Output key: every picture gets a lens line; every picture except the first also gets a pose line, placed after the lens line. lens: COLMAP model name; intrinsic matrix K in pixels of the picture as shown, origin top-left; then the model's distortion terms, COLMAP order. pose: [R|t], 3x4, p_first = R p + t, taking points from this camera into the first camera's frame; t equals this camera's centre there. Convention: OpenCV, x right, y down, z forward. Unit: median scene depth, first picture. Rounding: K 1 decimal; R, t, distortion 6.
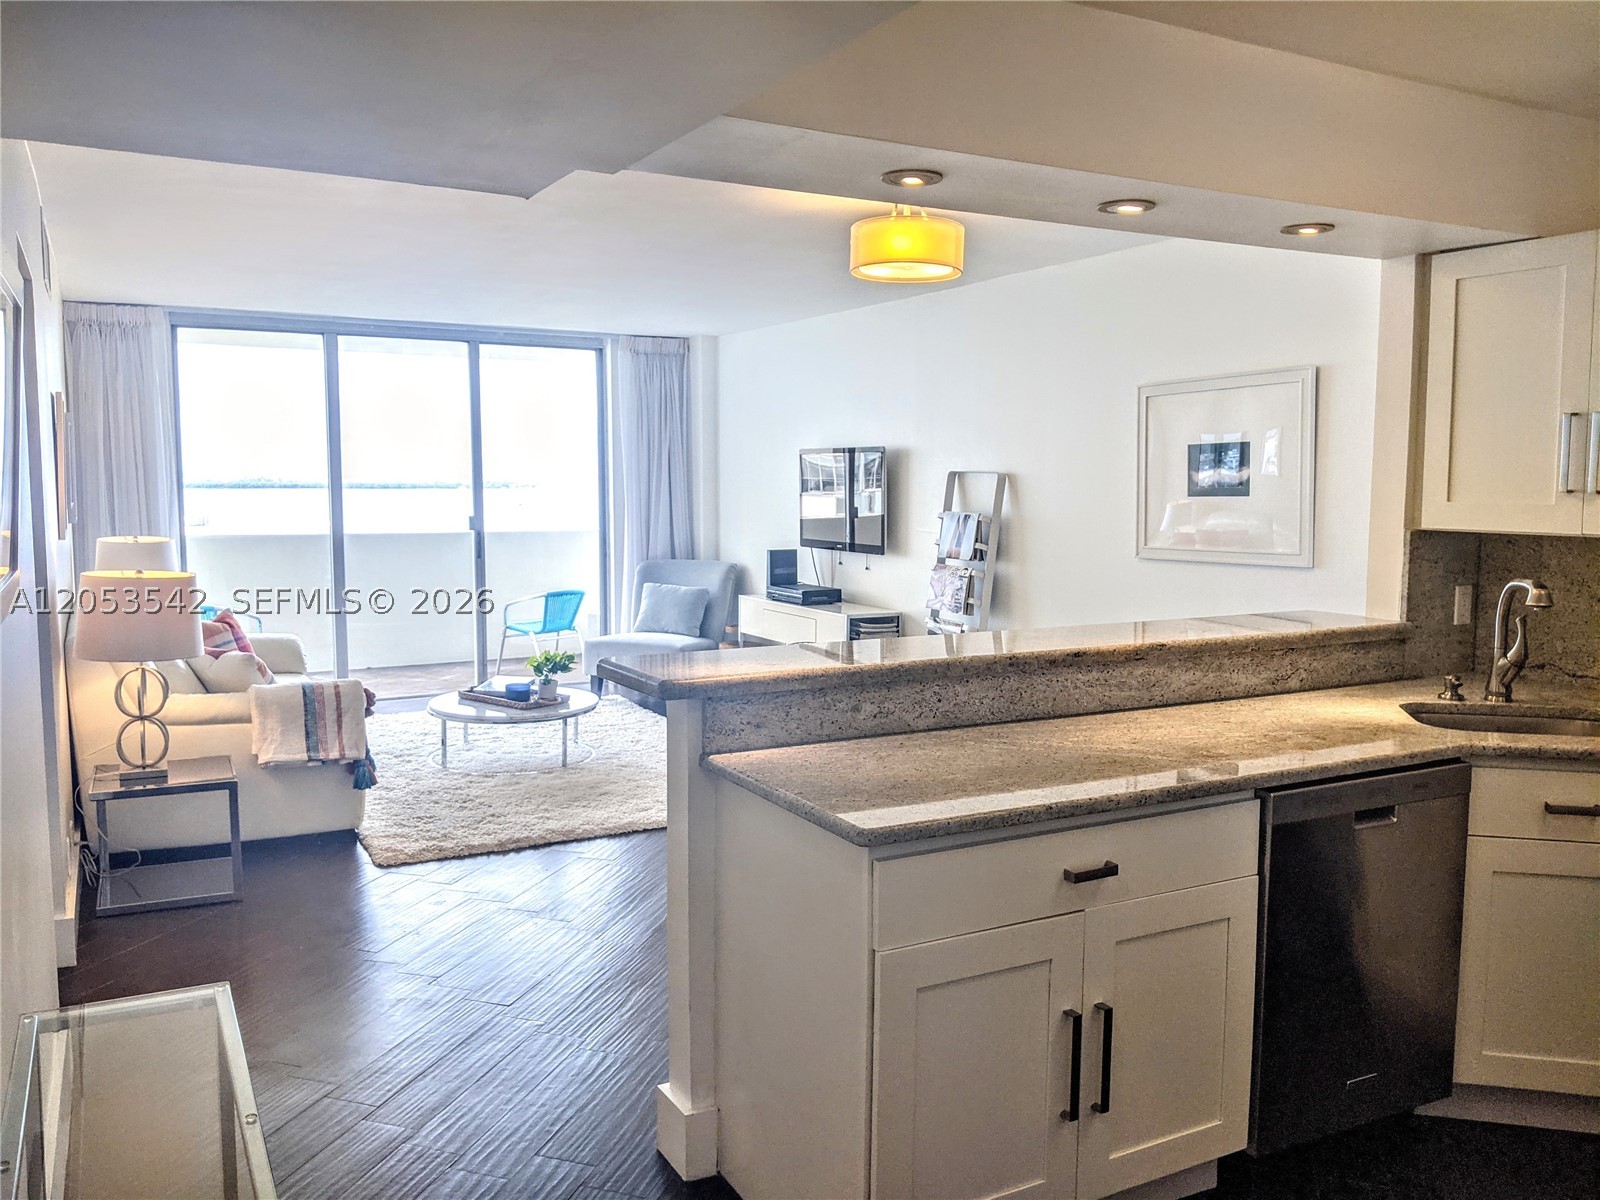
lens RADIAL K [[1283.8, 0, 800.0], [0, 1283.8, 600.0], [0, 0, 1]] dist [0.065761, -0.143989]
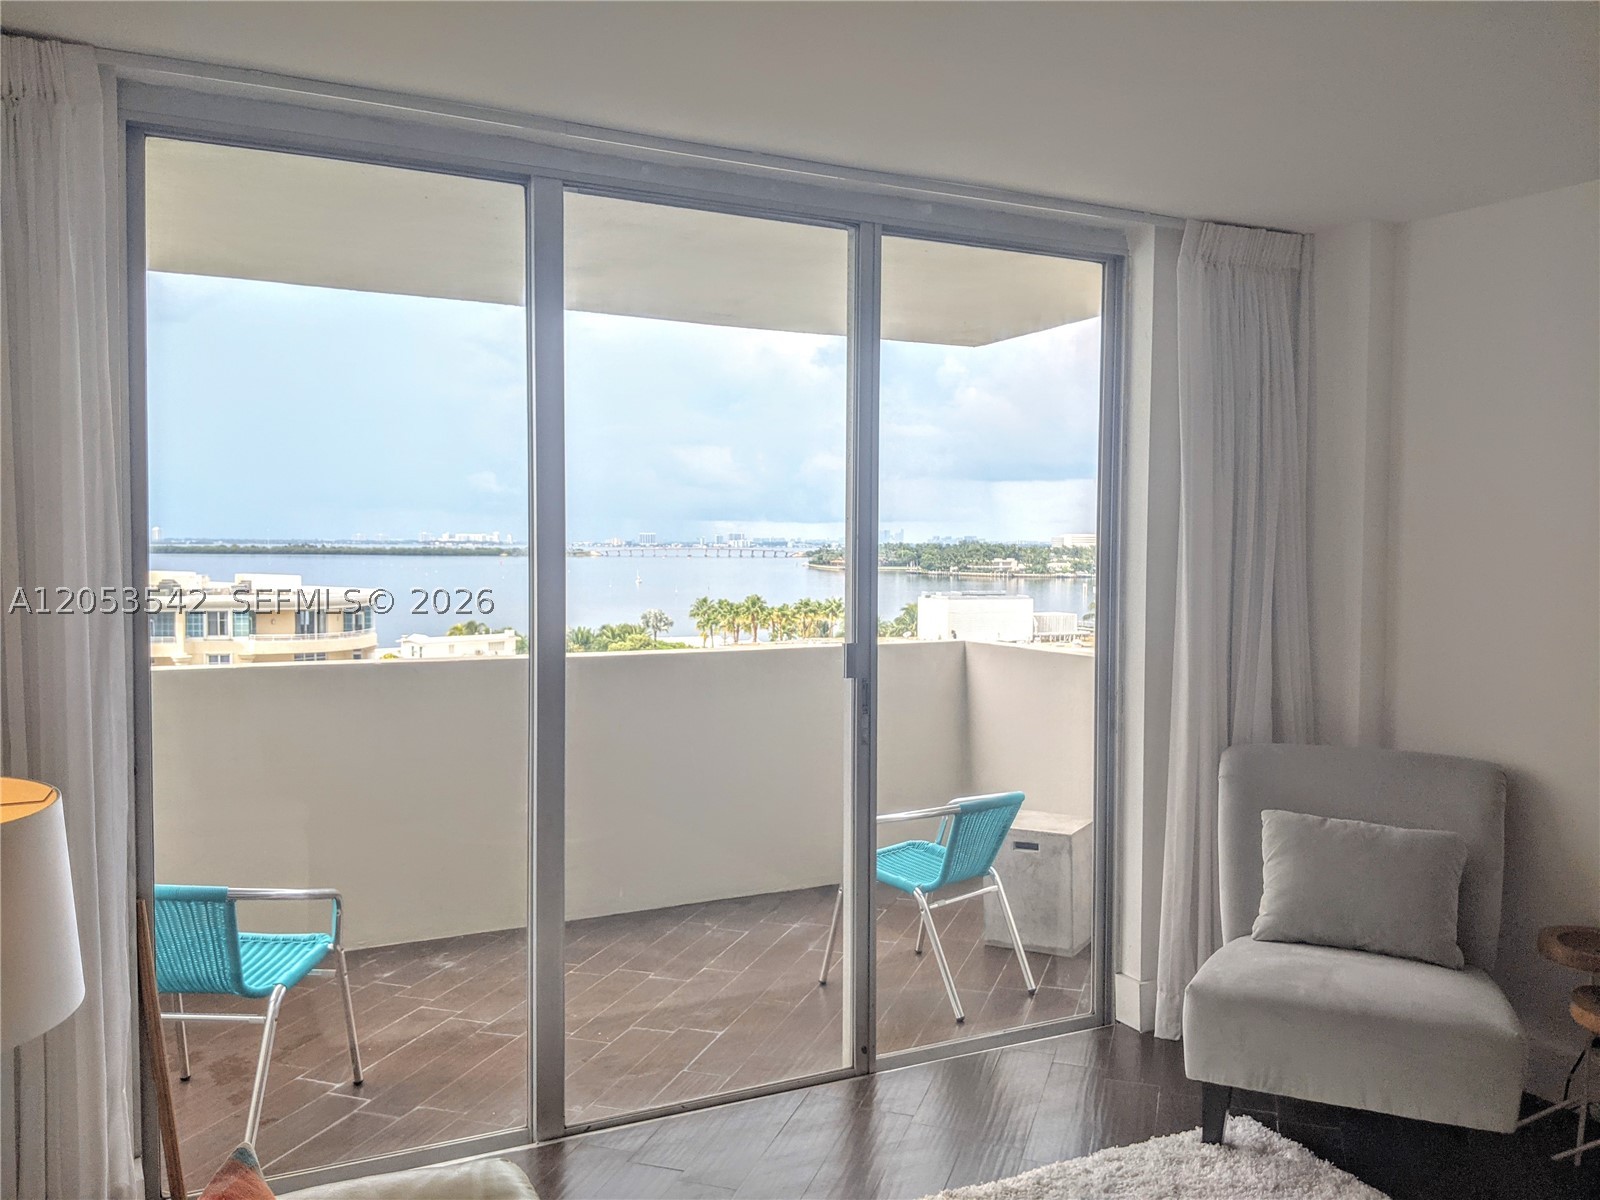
lens RADIAL K [[1283.8, 0, 800.0], [0, 1283.8, 600.0], [0, 0, 1]] dist [0.065761, -0.143989]
pose [[0.998610, 0.002030, -0.052664, -0.252895], [-0.005684, 0.997578, -0.069323, -0.051748], [0.052395, 0.069526, 0.996203, 0.597503]]
